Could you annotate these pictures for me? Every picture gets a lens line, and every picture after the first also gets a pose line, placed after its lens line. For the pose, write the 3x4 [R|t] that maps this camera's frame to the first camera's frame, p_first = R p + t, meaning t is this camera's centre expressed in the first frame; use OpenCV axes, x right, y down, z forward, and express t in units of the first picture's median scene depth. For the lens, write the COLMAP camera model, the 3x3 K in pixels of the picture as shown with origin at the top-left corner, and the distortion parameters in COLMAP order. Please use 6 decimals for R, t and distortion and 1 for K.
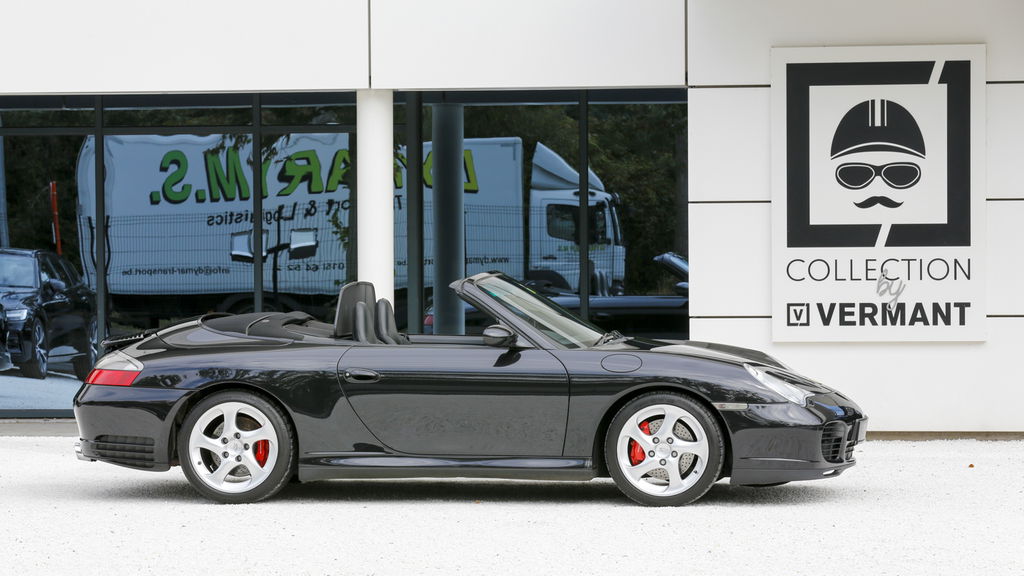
lens RADIAL K [[4247.3, 0, 511.8], [0, 4247.3, 288.7], [0, 0, 1]] dist [-0.248366, 0.000000]
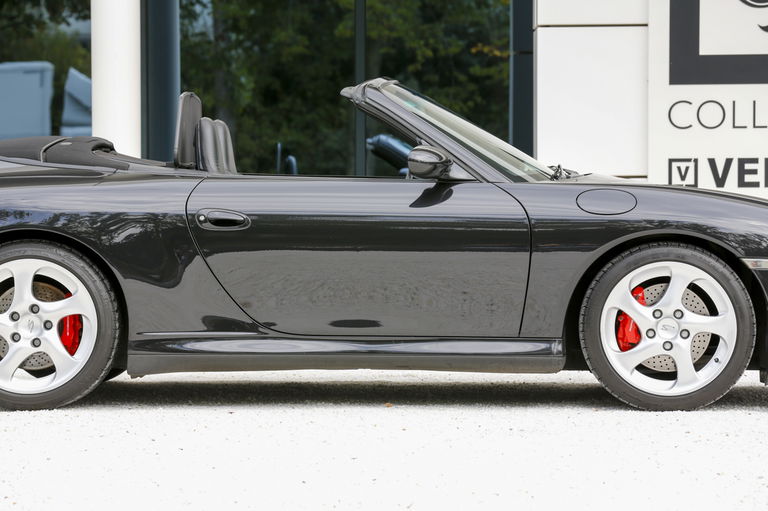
lens RADIAL K [[3669.4, 0, 382.8], [0, 3669.4, 252.9], [0, 0, 1]] dist [1.075239, 0.000000]
pose [[0.990352, 0.003558, 0.138527, -0.091354], [-0.002472, 0.999965, -0.008010, 0.030332], [-0.138550, 0.007590, 0.990326, 0.409103]]
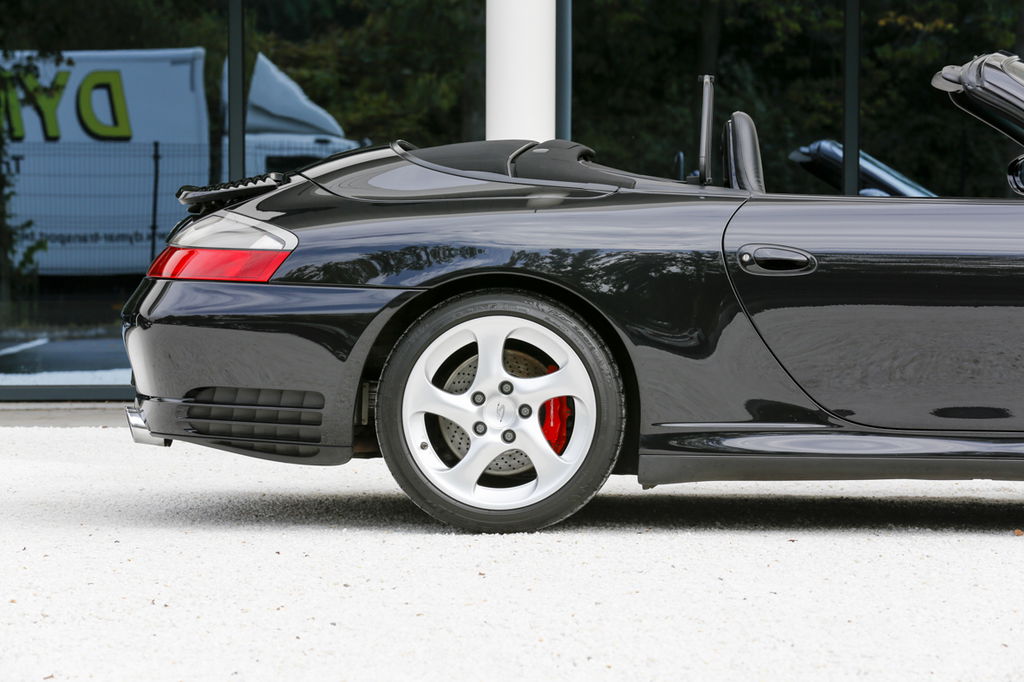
lens RADIAL K [[5181.1, 0, 513.8], [0, 5181.1, 343.1], [0, 0, 1]] dist [1.170823, 0.000000]
pose [[0.992704, 0.007360, 0.120351, -0.132746], [-0.007143, 0.999972, -0.002234, 0.030971], [-0.120364, 0.001358, 0.992729, 0.430481]]
